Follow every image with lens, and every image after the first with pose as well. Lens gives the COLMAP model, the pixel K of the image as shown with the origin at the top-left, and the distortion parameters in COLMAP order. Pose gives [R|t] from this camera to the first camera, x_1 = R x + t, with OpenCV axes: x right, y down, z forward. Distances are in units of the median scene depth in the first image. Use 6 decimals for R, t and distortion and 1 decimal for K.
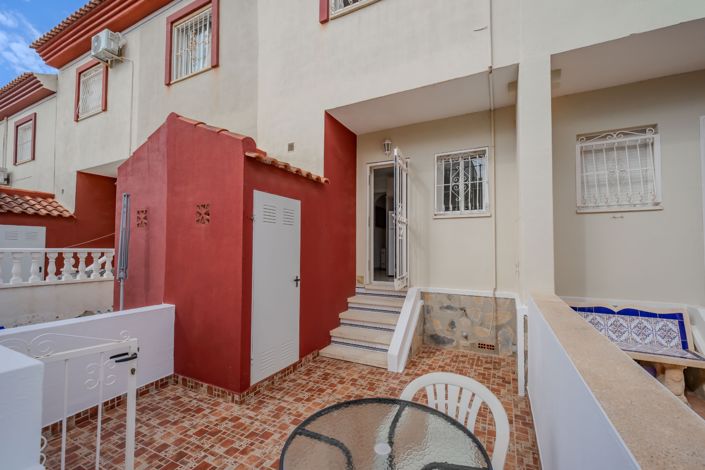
lens RADIAL K [[295.8, 0, 353.0], [0, 295.8, 238.3], [0, 0, 1]] dist [-0.000754, -0.000579]
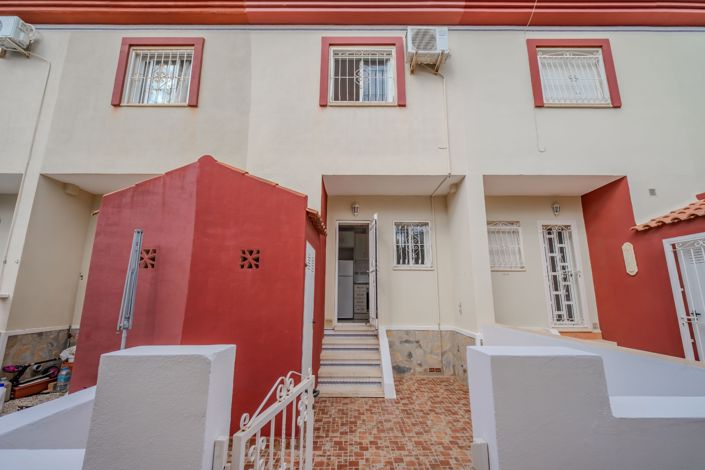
lens RADIAL K [[295.8, 0, 338.7], [0, 295.8, 237.4], [0, 0, 1]] dist [-0.000754, -0.000579]
pose [[0.894739, 0.085571, 0.438315, -0.554233], [-0.016970, 0.987277, -0.158103, 0.001042], [-0.446267, 0.134023, 0.884807, -0.044773]]
